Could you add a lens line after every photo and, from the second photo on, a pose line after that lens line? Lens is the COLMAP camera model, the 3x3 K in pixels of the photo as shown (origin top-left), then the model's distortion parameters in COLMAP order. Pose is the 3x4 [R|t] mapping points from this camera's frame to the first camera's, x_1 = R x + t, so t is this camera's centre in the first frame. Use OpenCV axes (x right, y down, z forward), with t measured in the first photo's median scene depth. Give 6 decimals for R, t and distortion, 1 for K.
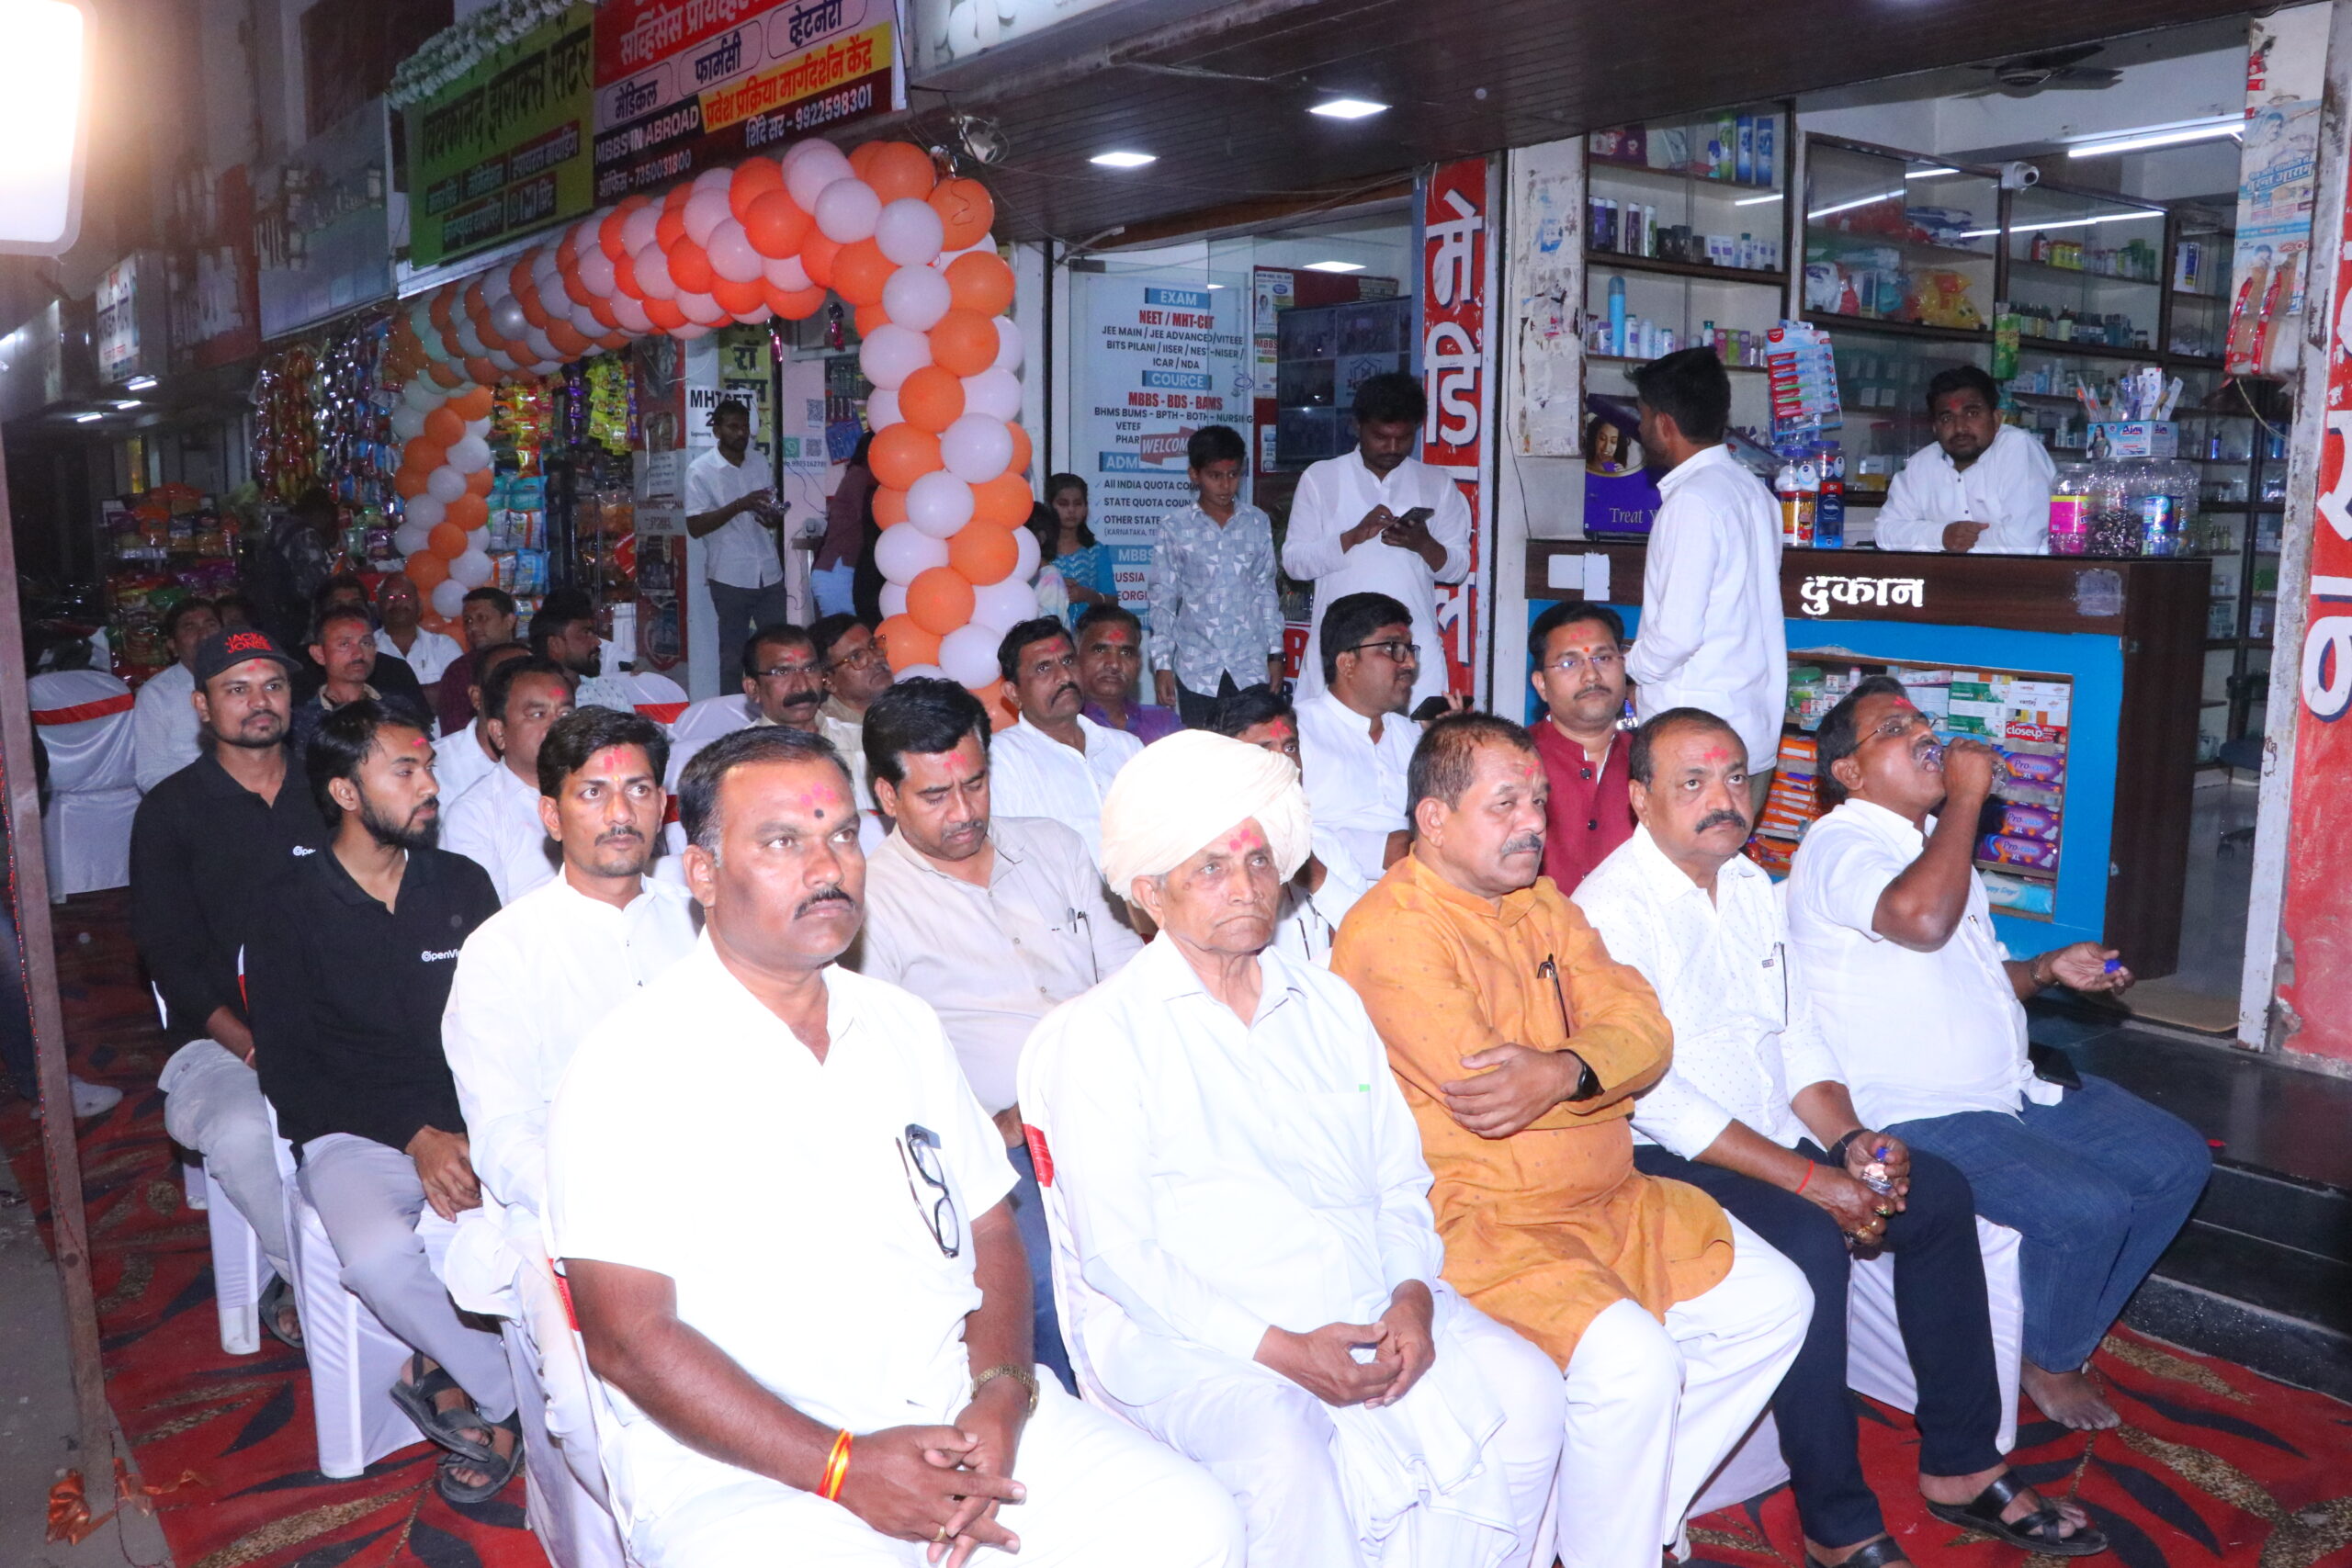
lens RADIAL K [[1986.9, 0, 1176.5], [0, 1986.9, 783.3], [0, 0, 1]] dist [0.007317, 0.005109]
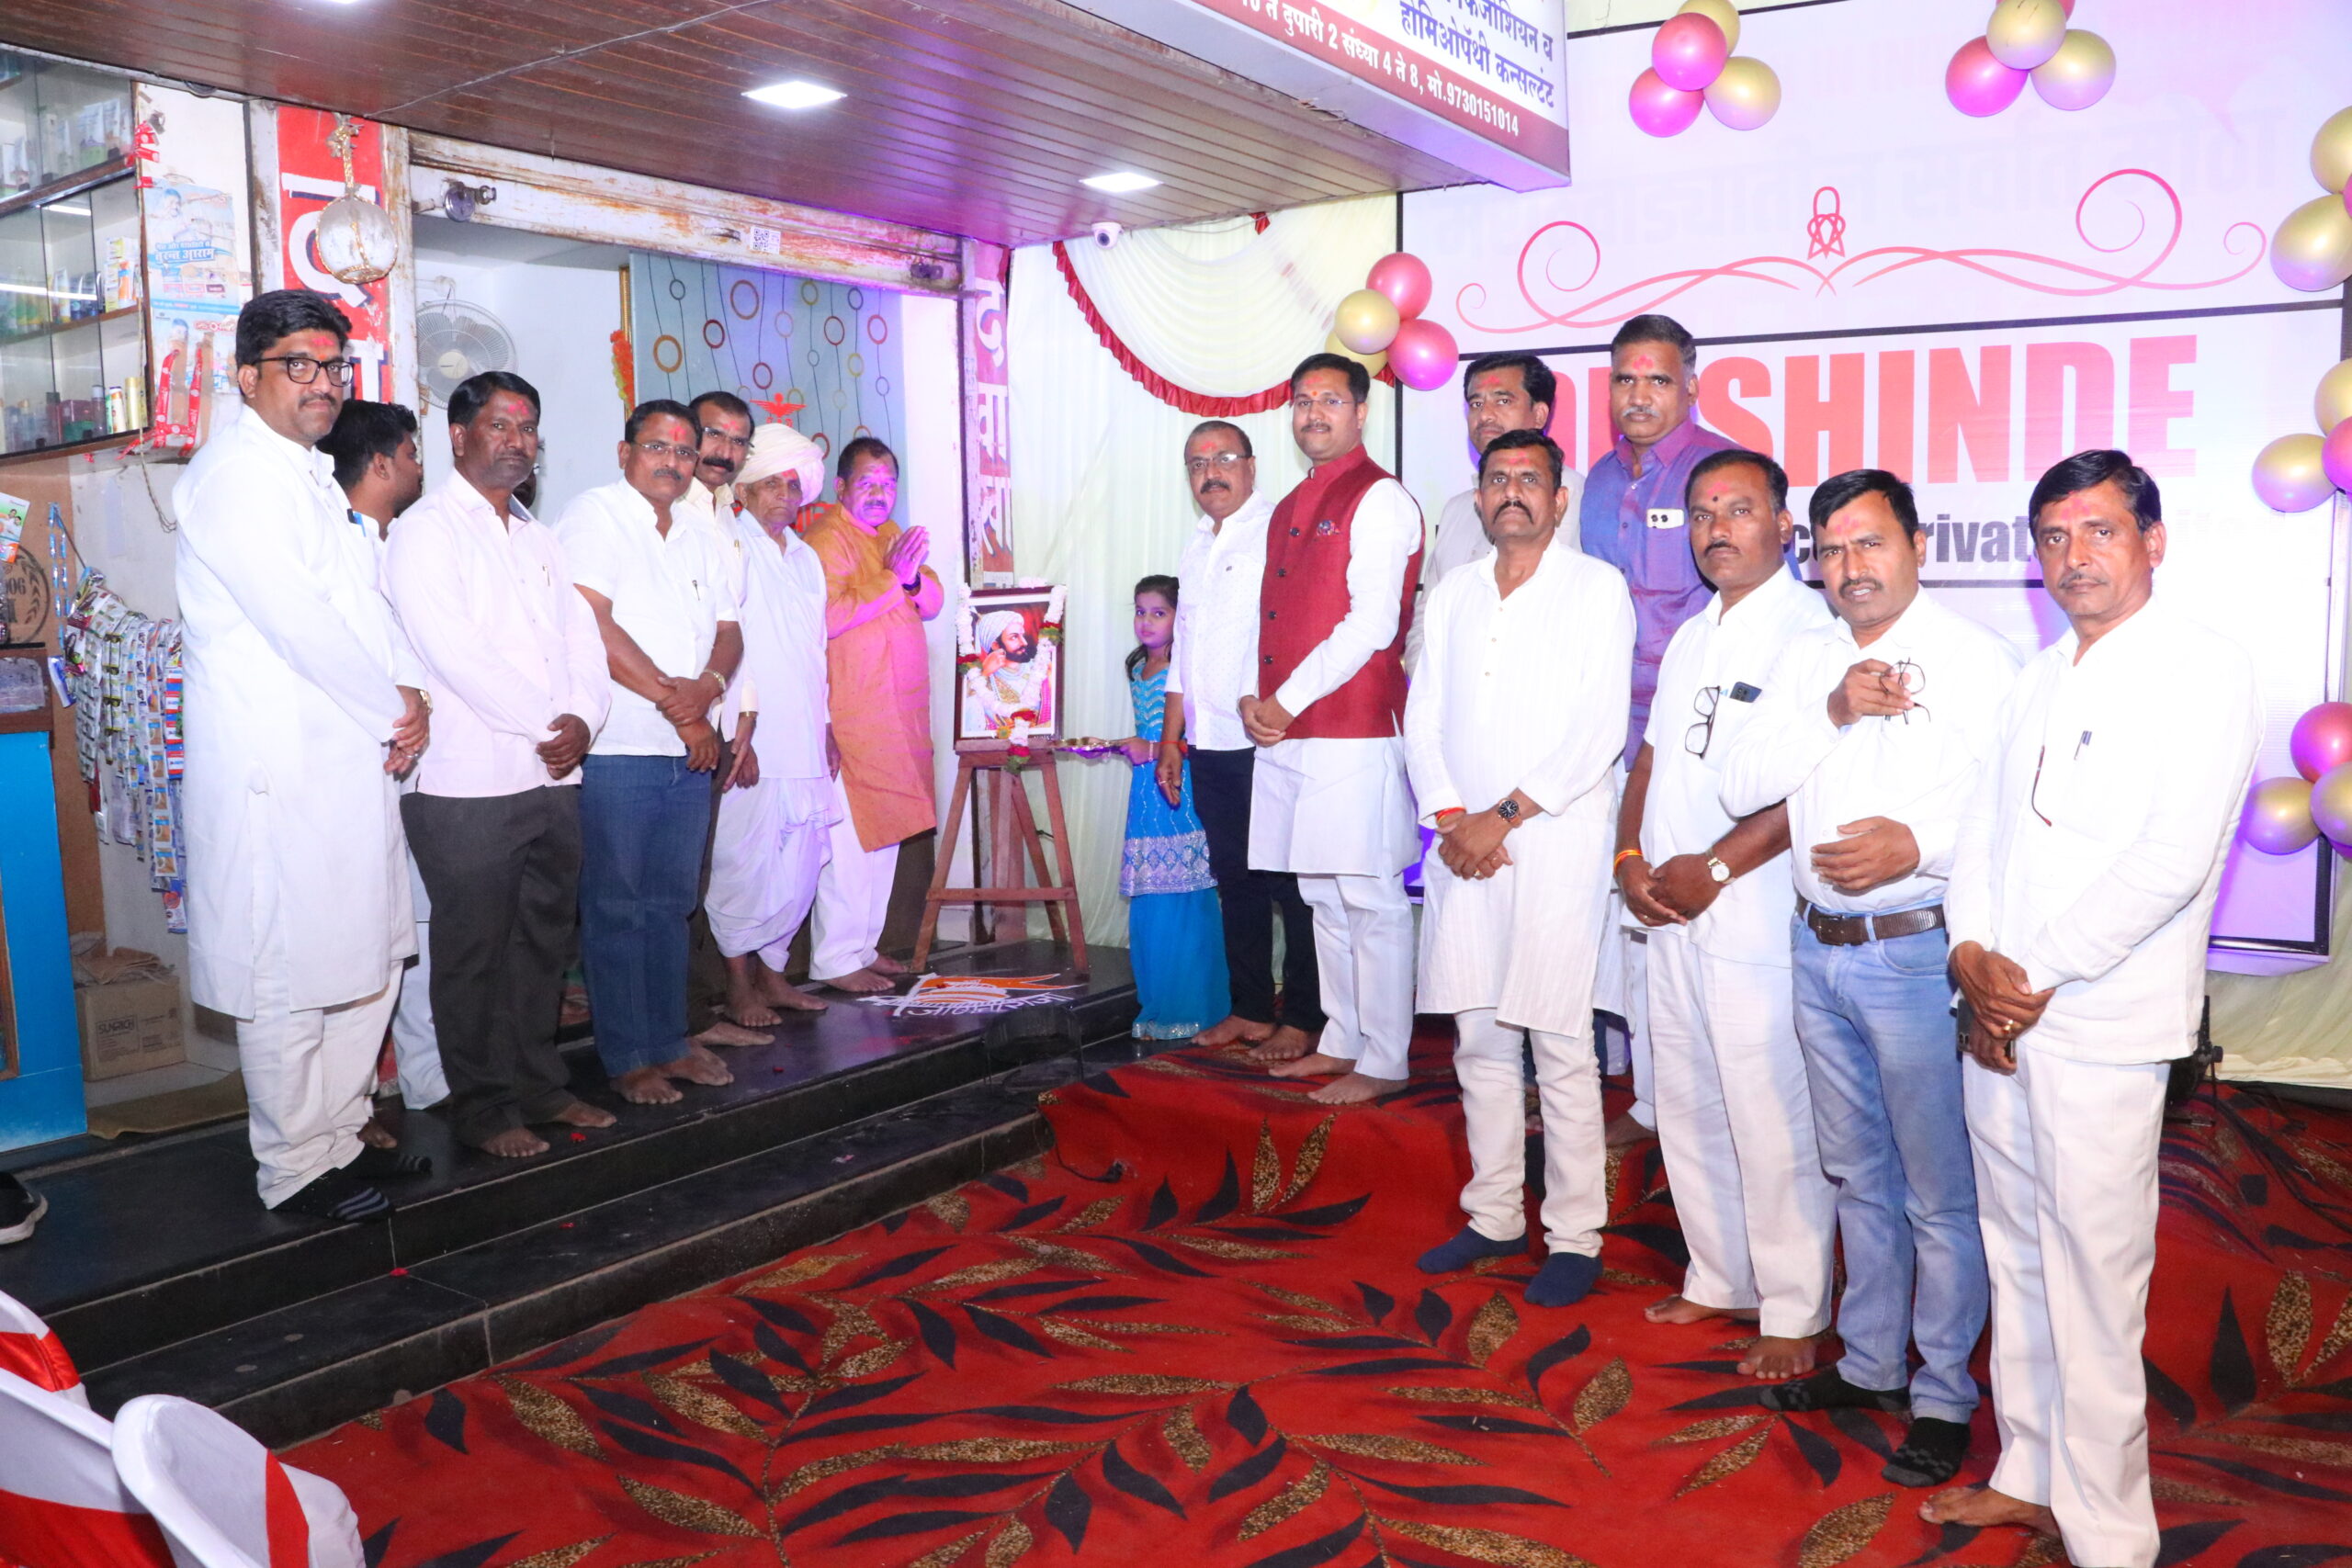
lens RADIAL K [[1926.4, 0, 1161.7], [0, 1926.4, 802.8], [0, 0, 1]] dist [-0.181987, 0.152017]
pose [[-0.328961, -0.099121, 0.939127, -0.499865], [0.149269, 0.976516, 0.155354, -0.105185], [-0.932472, 0.191287, -0.306440, 0.877003]]
